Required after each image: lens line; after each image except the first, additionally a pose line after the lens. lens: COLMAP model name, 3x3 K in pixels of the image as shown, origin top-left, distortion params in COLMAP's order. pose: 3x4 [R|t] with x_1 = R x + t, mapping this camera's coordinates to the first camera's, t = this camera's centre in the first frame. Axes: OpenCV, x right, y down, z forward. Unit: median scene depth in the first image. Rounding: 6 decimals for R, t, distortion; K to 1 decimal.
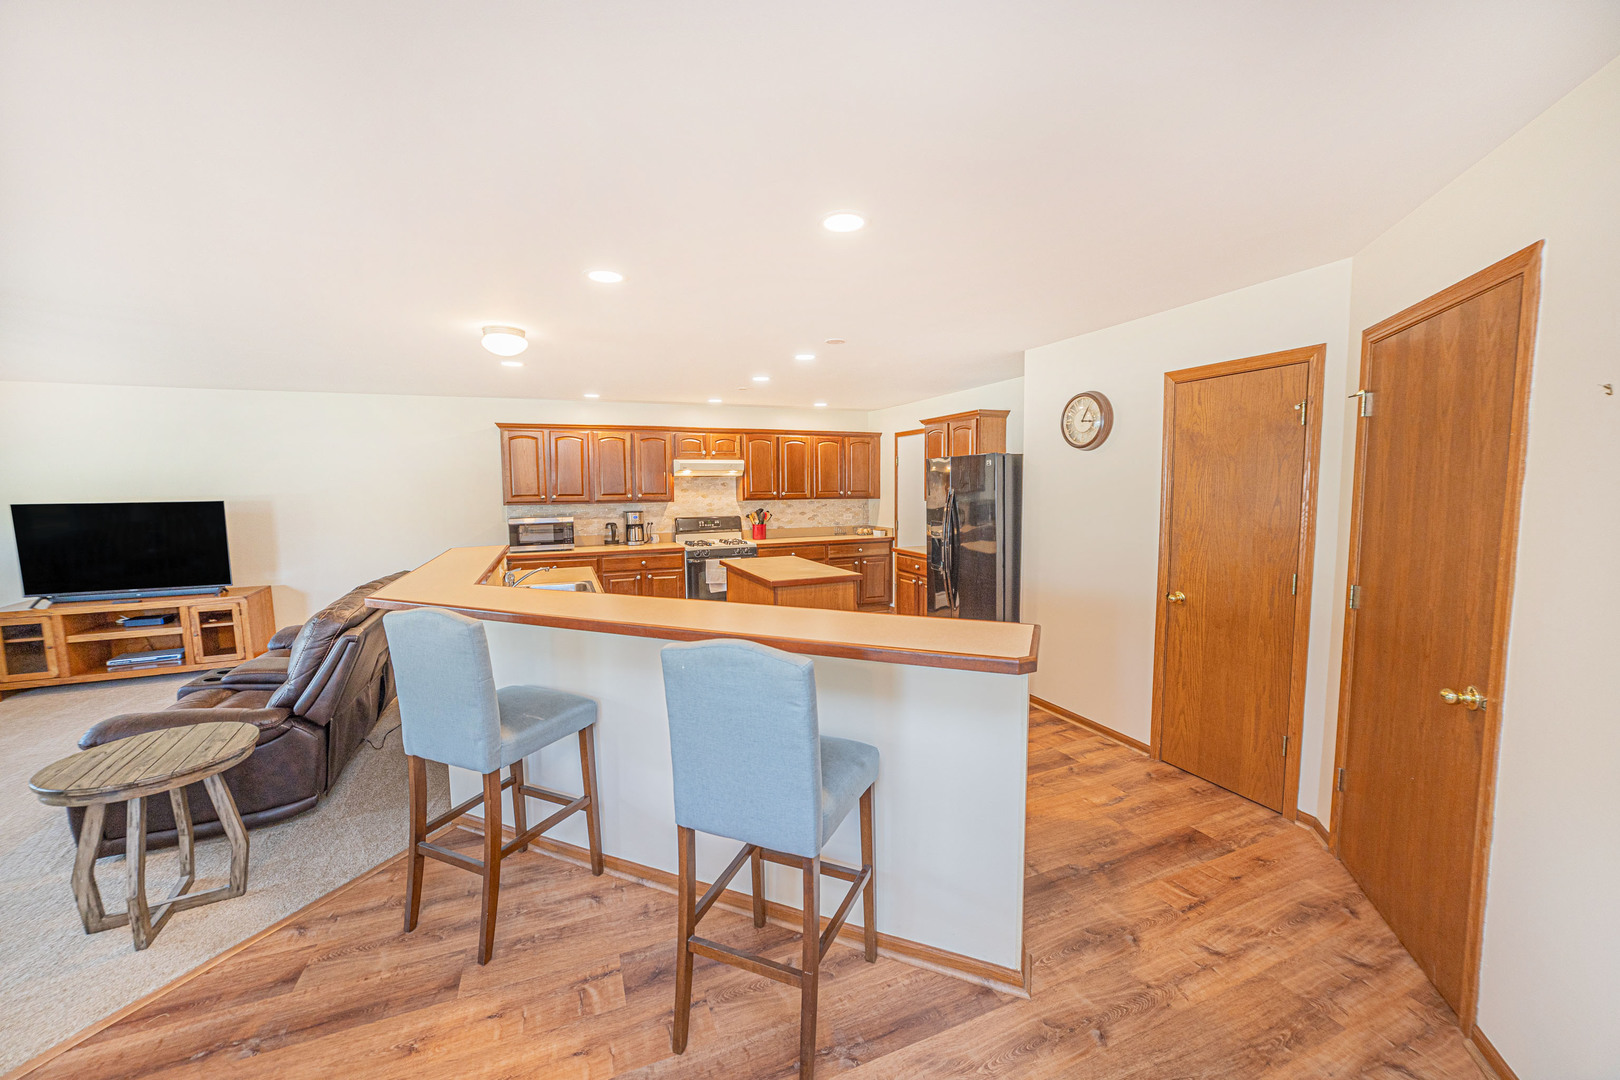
lens RADIAL K [[609.5, 0, 806.7], [0, 609.5, 537.3], [0, 0, 1]] dist [-0.030495, 0.010912]
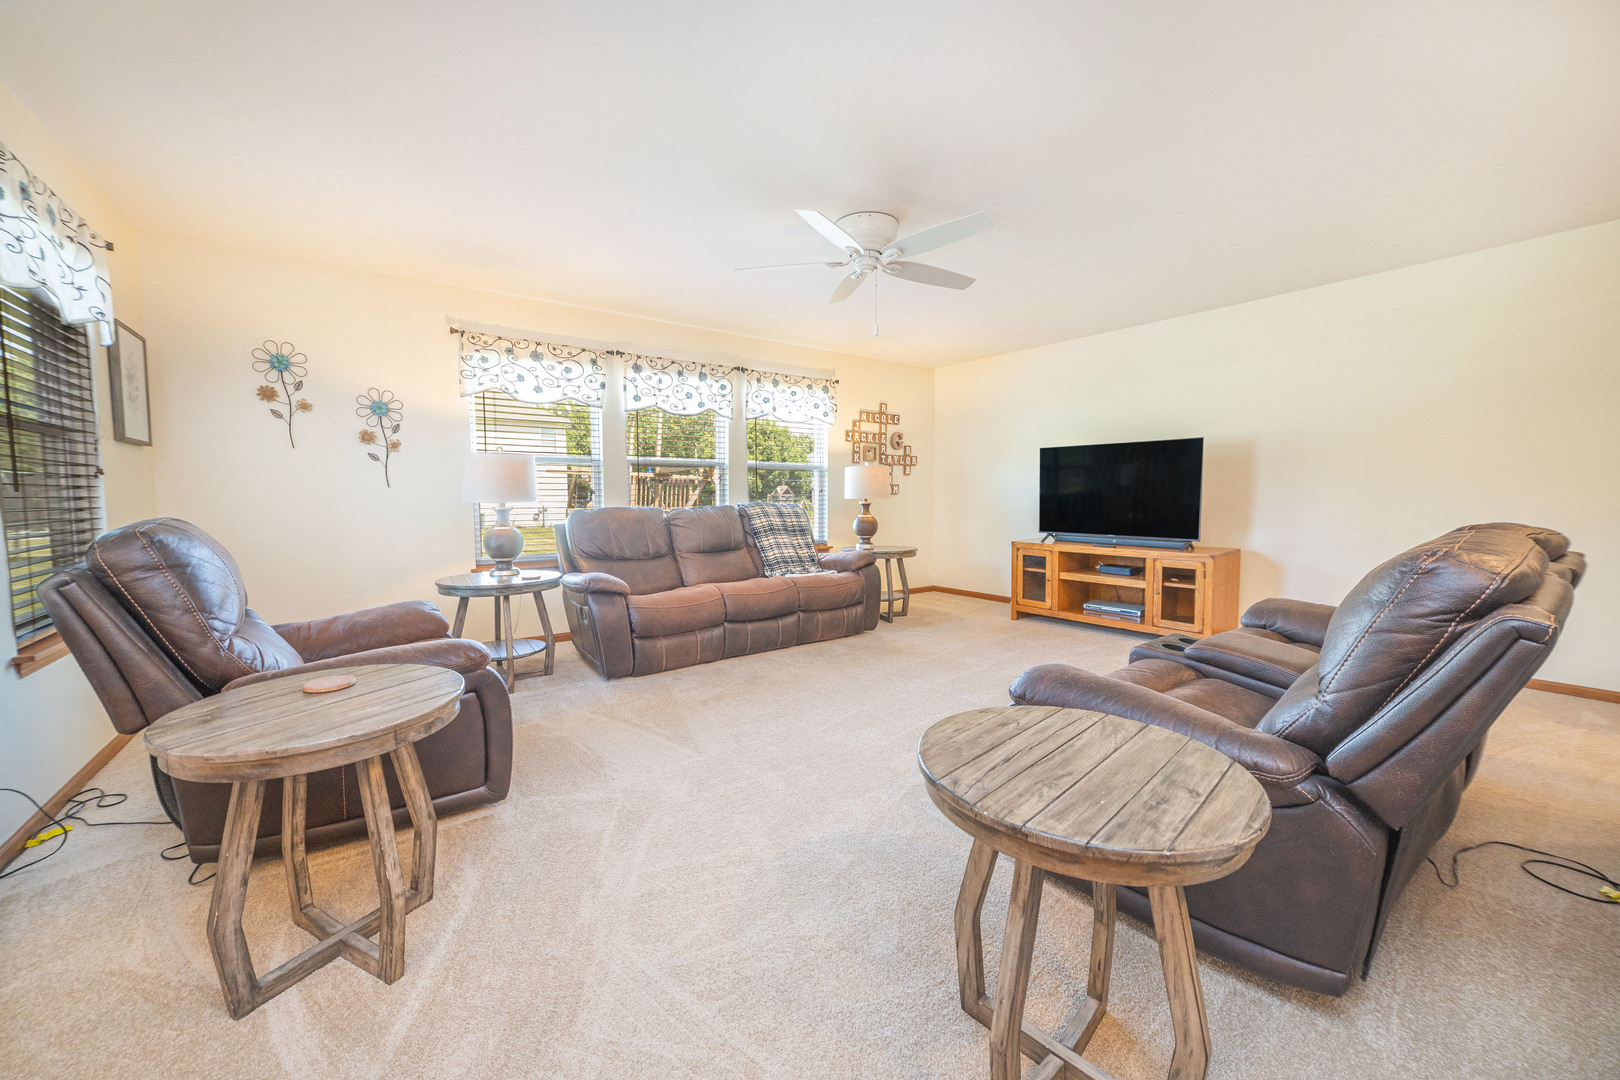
lens RADIAL K [[609.5, 0, 806.7], [0, 609.5, 537.3], [0, 0, 1]] dist [-0.030495, 0.010912]
pose [[0.236971, 0.079101, -0.968291, -0.233555], [-0.084603, 0.994574, 0.060543, 0.057202], [0.967826, 0.067574, 0.242377, 0.225136]]
